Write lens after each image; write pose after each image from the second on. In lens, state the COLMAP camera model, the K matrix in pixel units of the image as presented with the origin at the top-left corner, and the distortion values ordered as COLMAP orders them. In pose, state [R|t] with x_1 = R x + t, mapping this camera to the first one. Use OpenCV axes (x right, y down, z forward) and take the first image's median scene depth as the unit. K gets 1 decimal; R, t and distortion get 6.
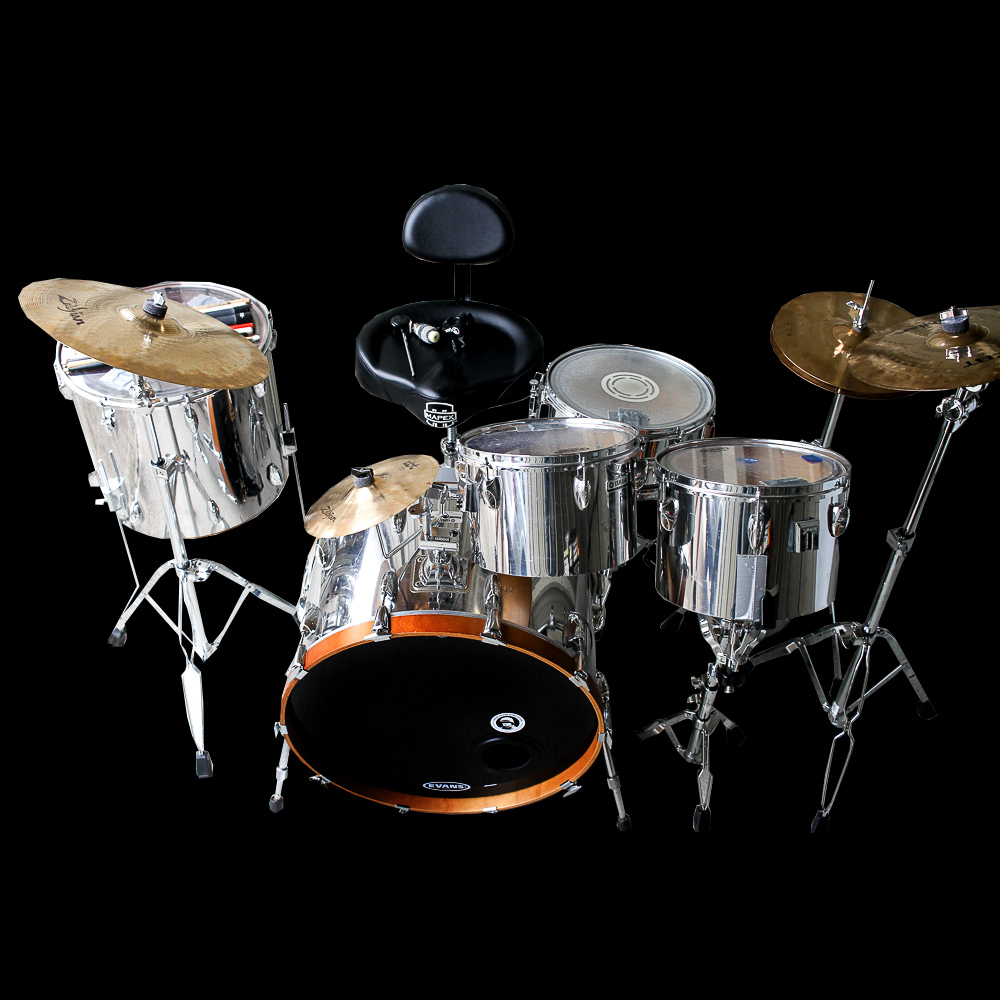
lens RADIAL K [[1115.9, 0, 500.0], [0, 1115.9, 500.0], [0, 0, 1]] dist [-0.106962, 0.026035]
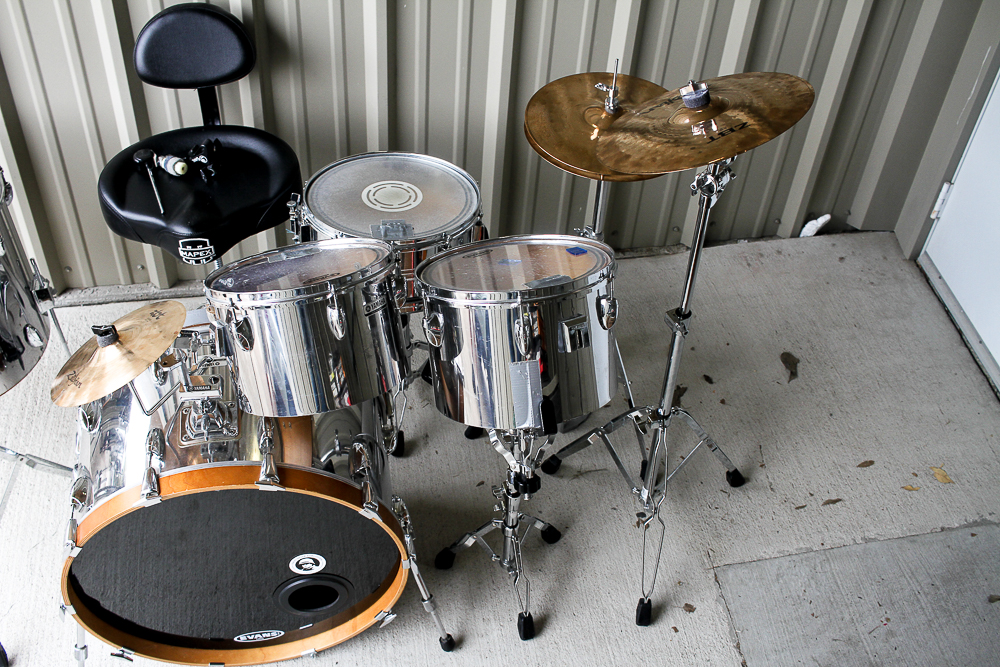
lens RADIAL K [[1116.6, 0, 500.0], [0, 1116.6, 333.5], [0, 0, 1]] dist [-0.123890, 0.117296]
pose [[0.980215, -0.138248, 0.141652, 0.065593], [0.132795, 0.990014, 0.047298, -0.020353], [-0.146777, -0.027552, 0.988786, 0.040671]]
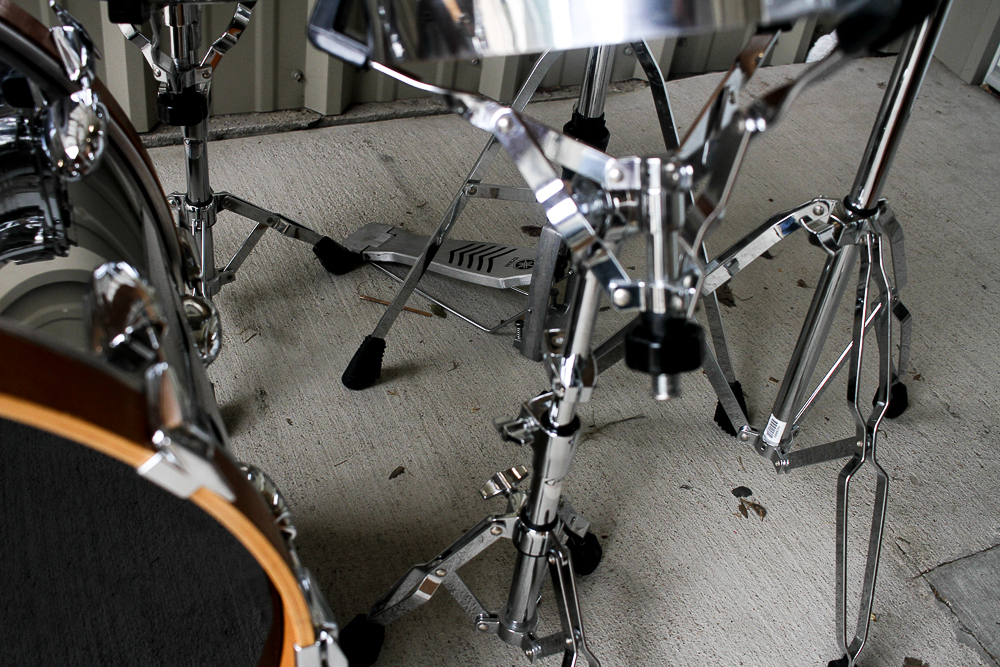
lens RADIAL K [[1116.6, 0, 500.0], [0, 1116.6, 333.5], [0, 0, 1]] dist [-0.123890, 0.117296]
pose [[0.904116, -0.216342, 0.368472, 0.050052], [0.230899, 0.972966, 0.004705, 0.146237], [-0.359528, 0.080826, 0.929627, 0.733032]]
